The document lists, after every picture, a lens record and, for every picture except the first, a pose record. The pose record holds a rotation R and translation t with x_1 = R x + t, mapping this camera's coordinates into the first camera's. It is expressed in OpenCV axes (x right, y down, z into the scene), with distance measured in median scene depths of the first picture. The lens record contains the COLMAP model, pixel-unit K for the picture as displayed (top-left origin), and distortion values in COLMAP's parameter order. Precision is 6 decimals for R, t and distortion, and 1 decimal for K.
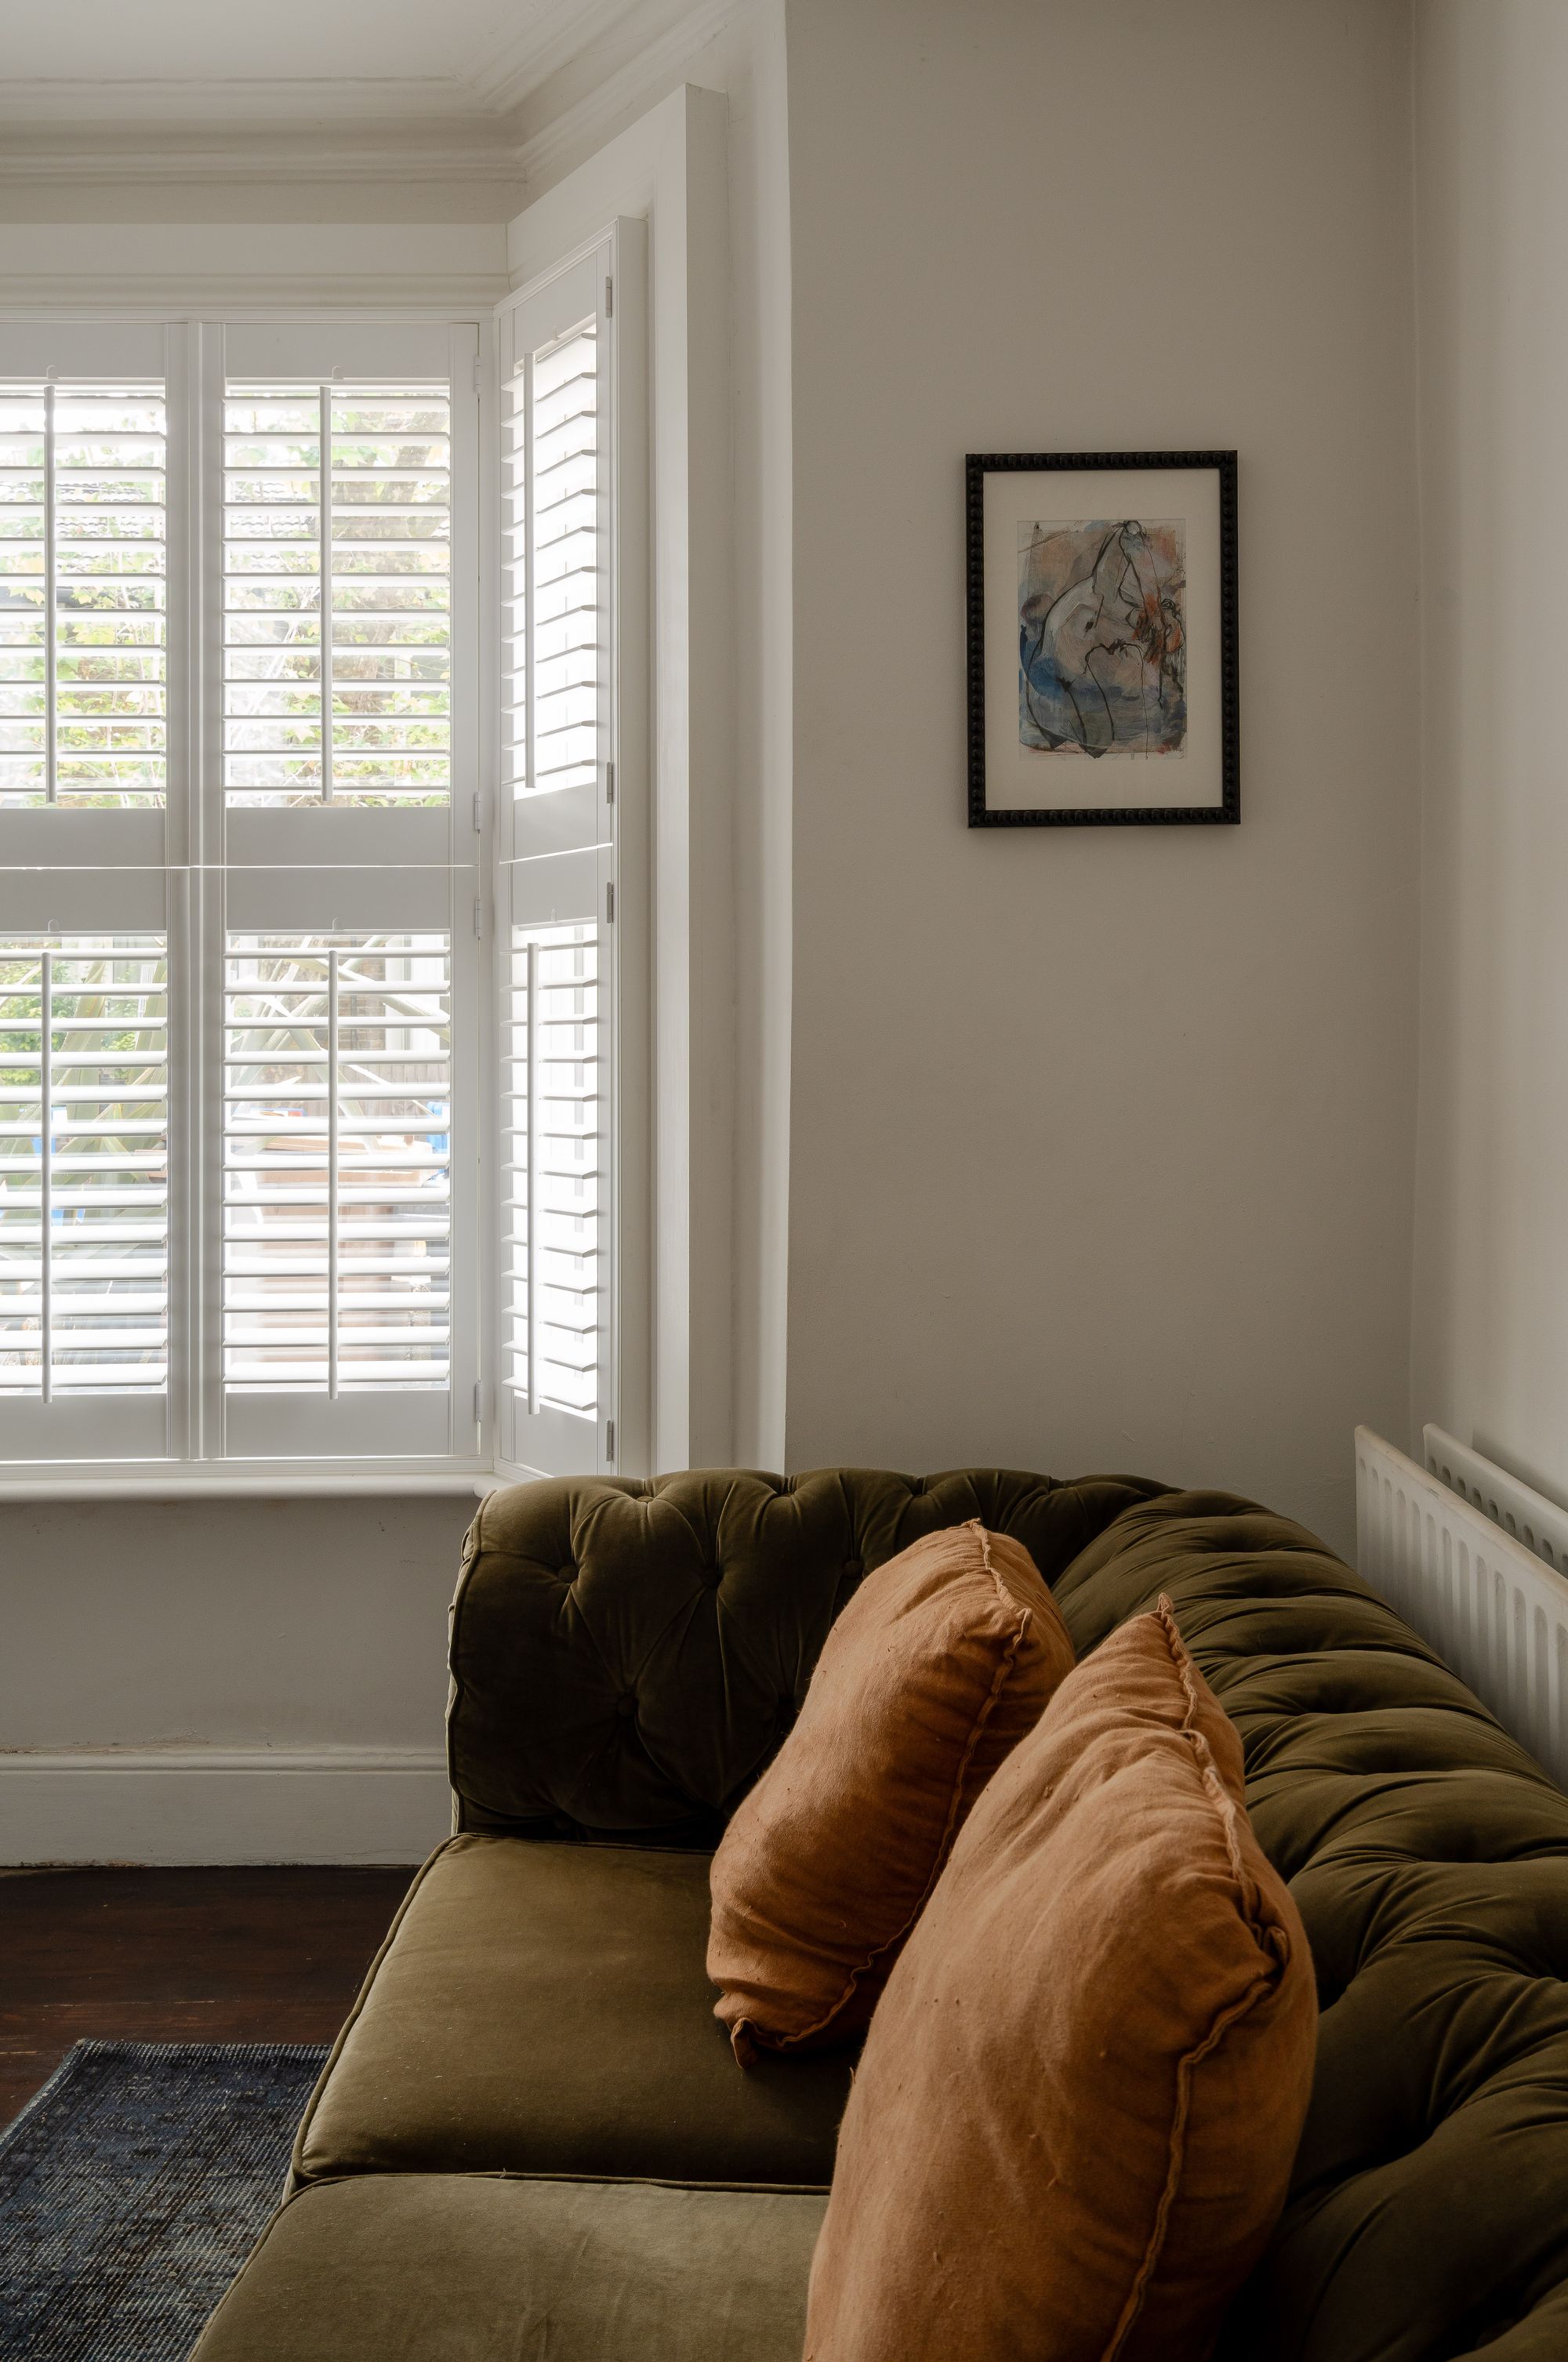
lens RADIAL K [[1967.9, 0, 835.6], [0, 1967.9, 1022.2], [0, 0, 1]] dist [0.010647, 0.000377]
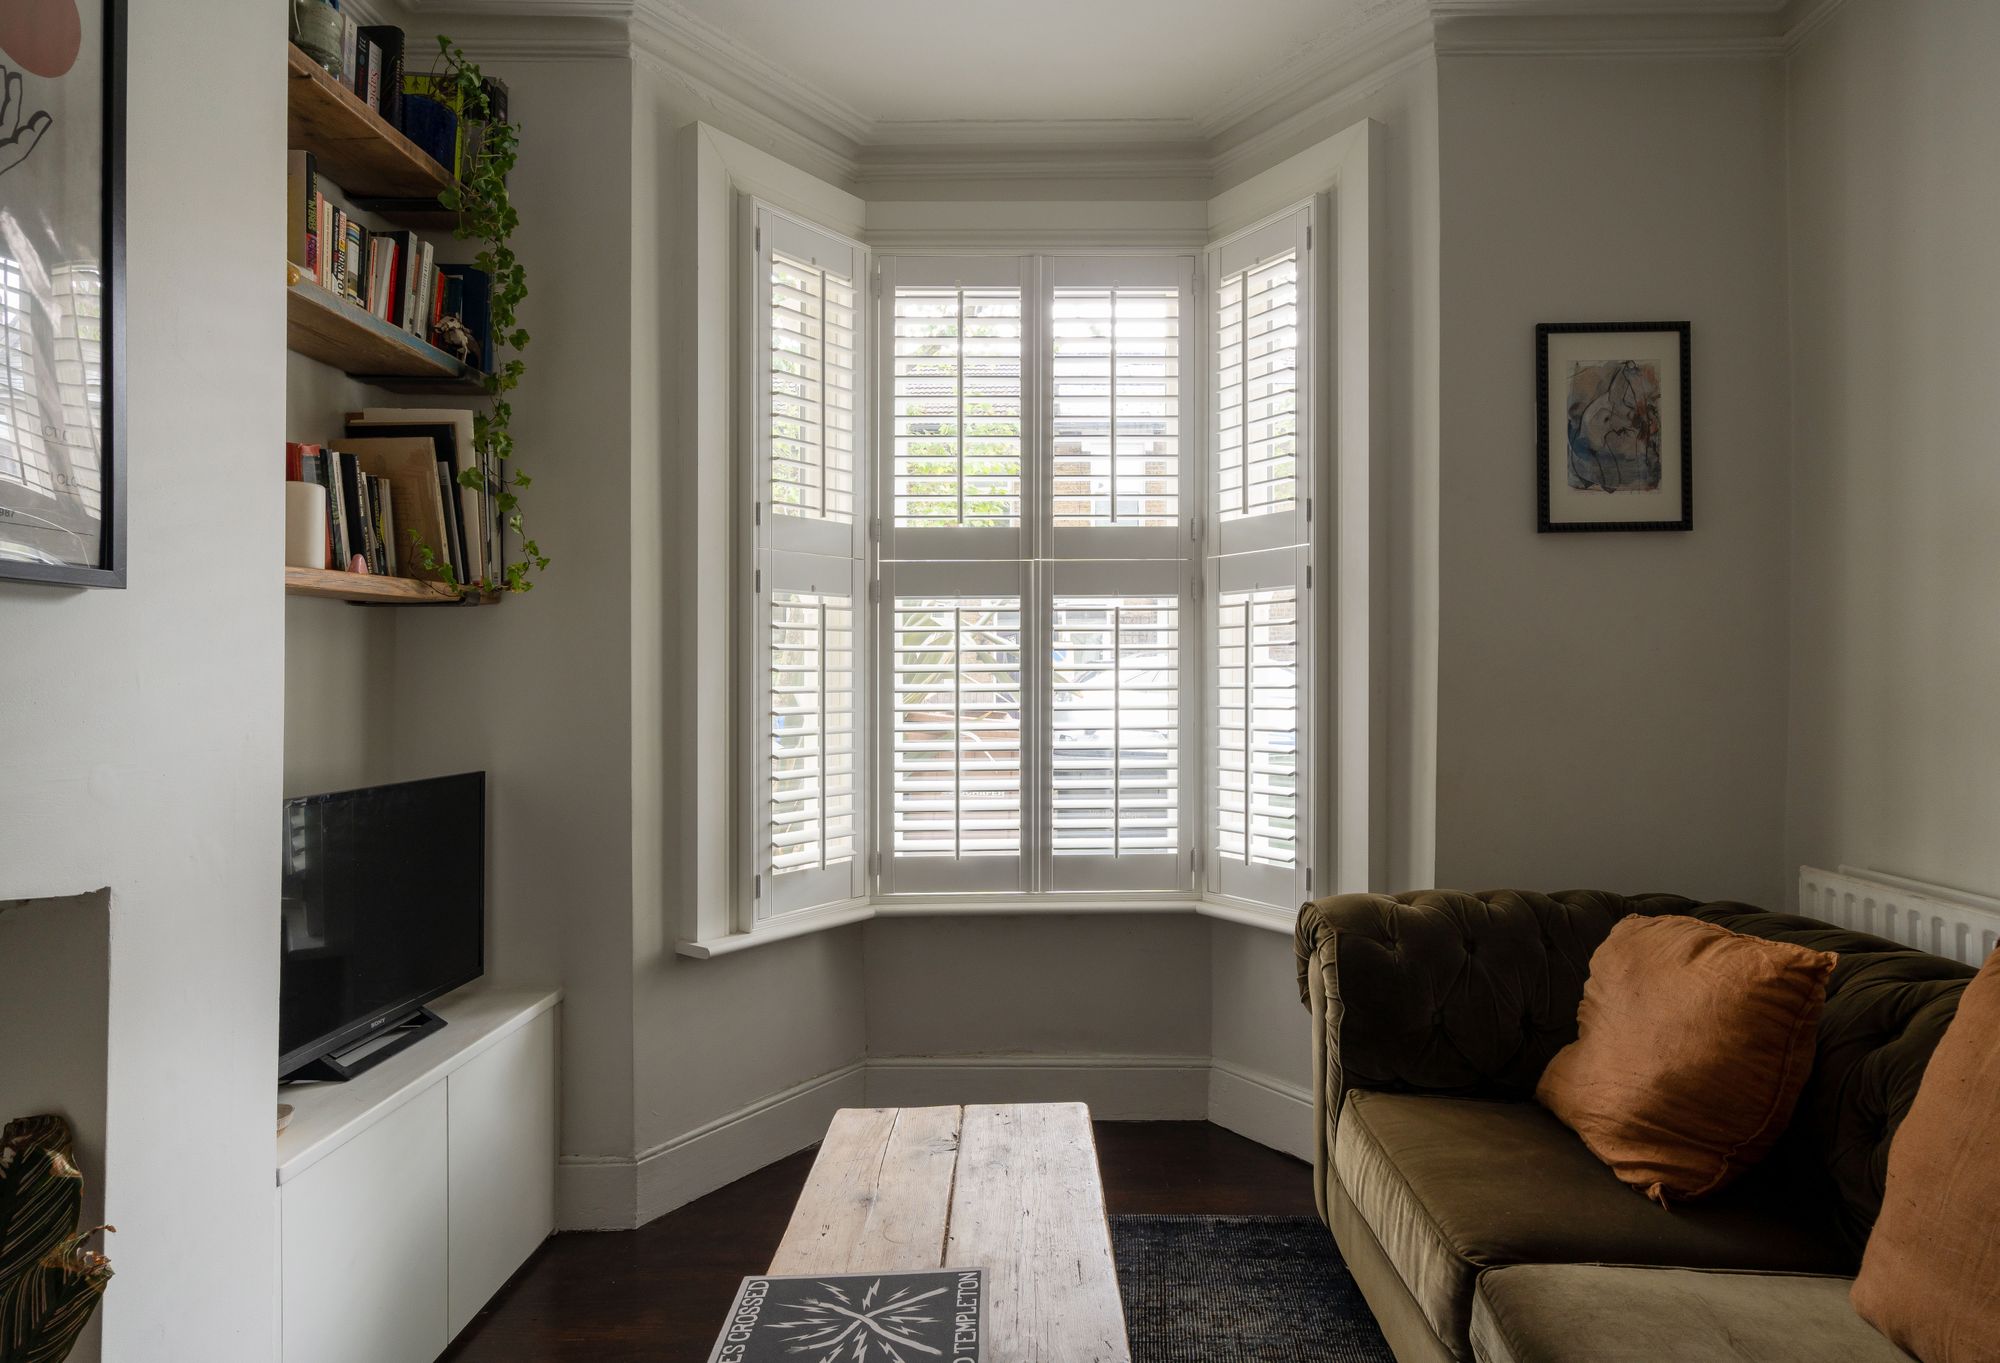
lens RADIAL K [[1100.5, 0, 1076.7], [0, 1100.5, 667.4], [0, 0, 1]] dist [0.002577, -0.000775]
pose [[0.999997, -0.000075, 0.002636, -0.325592], [0.000085, 0.999993, -0.003837, 0.024983], [-0.002635, 0.003837, 0.999989, 0.003629]]
